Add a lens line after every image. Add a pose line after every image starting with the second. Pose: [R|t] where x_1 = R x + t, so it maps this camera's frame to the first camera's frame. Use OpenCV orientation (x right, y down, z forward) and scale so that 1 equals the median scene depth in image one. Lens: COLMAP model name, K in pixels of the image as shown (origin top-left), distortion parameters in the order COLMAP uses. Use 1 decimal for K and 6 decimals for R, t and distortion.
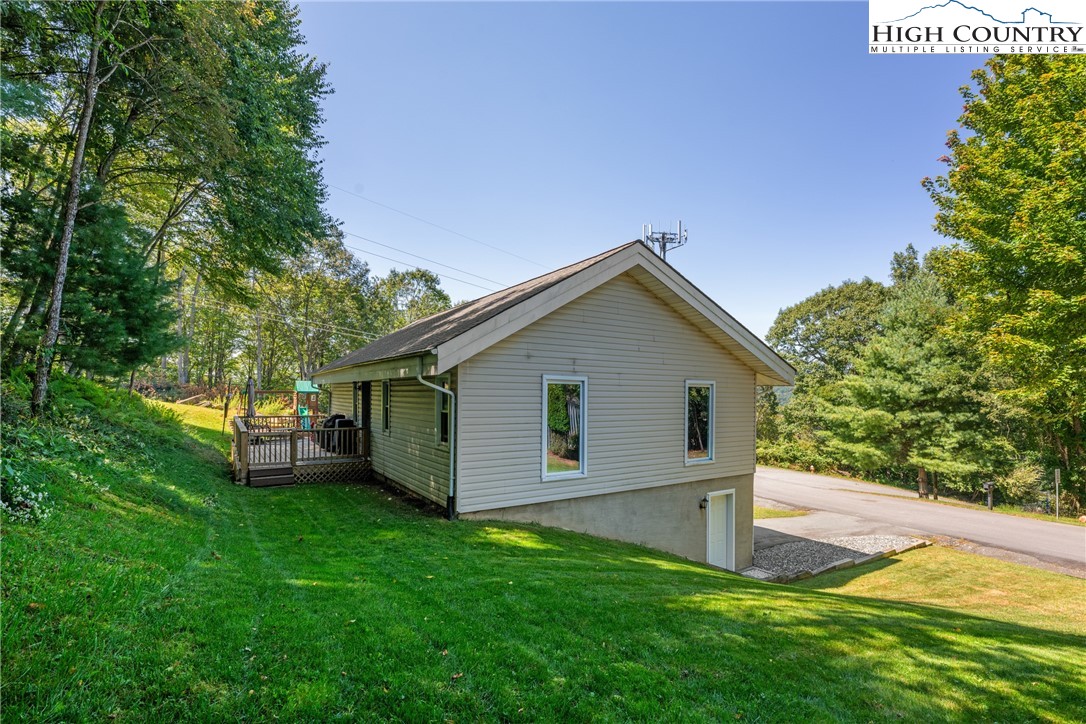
lens RADIAL K [[503.2, 0, 552.5], [0, 503.2, 385.2], [0, 0, 1]] dist [0.000055, 0.000024]
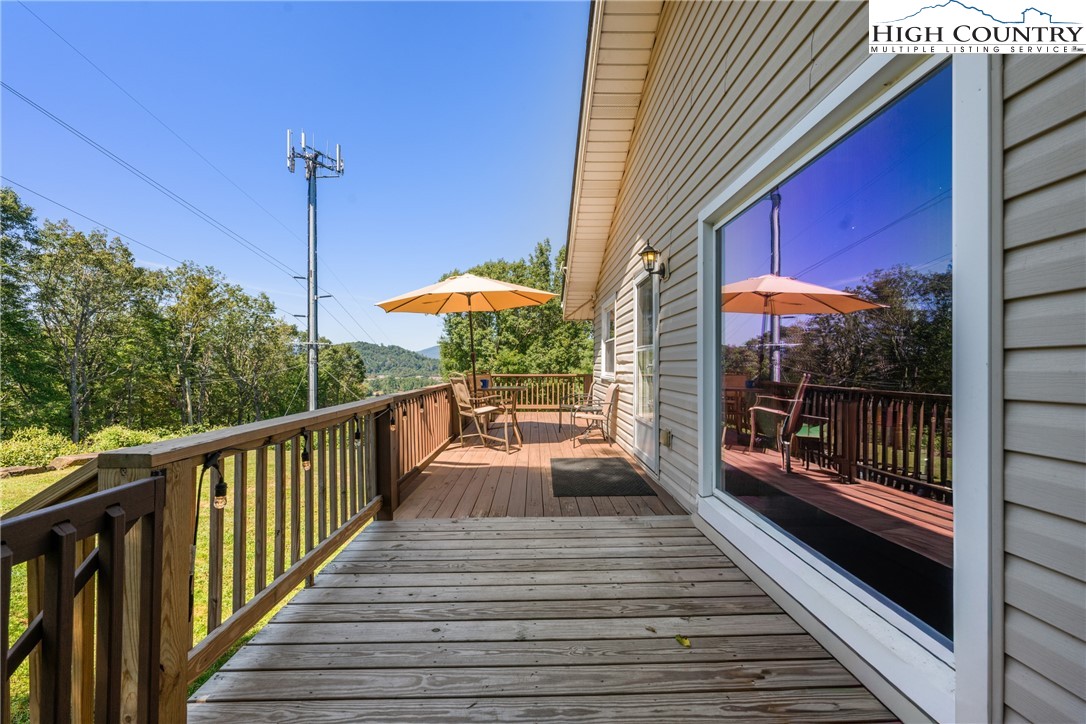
lens RADIAL K [[428.8, 0, 541.8], [0, 428.8, 365.5], [0, 0, 1]] dist [-0.002066, -0.000077]
pose [[0.533436, -0.003656, 0.845833, -0.164668], [-0.010016, 0.999893, 0.010639, 0.017935], [-0.845781, -0.014147, 0.533342, 0.364367]]
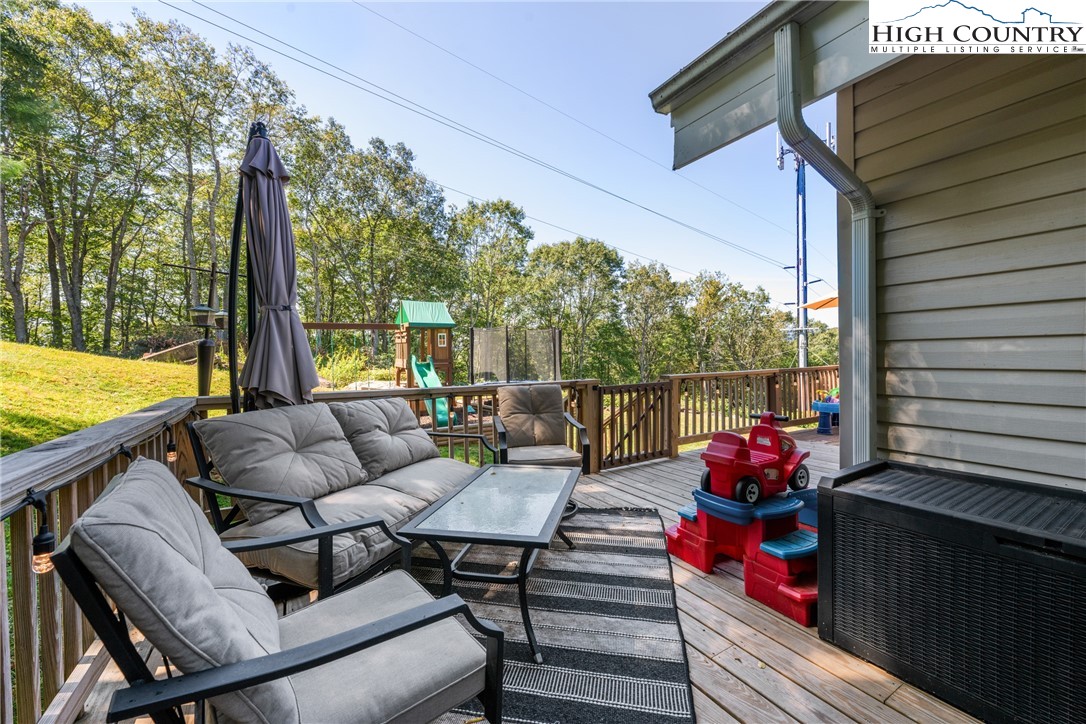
lens RADIAL K [[428.8, 0, 541.8], [0, 428.8, 365.5], [0, 0, 1]] dist [-0.002066, -0.000077]
pose [[0.998563, -0.020832, -0.049376, -0.178409], [0.022743, 0.999001, 0.038464, 0.016843], [0.048525, -0.039532, 0.998039, 0.304725]]
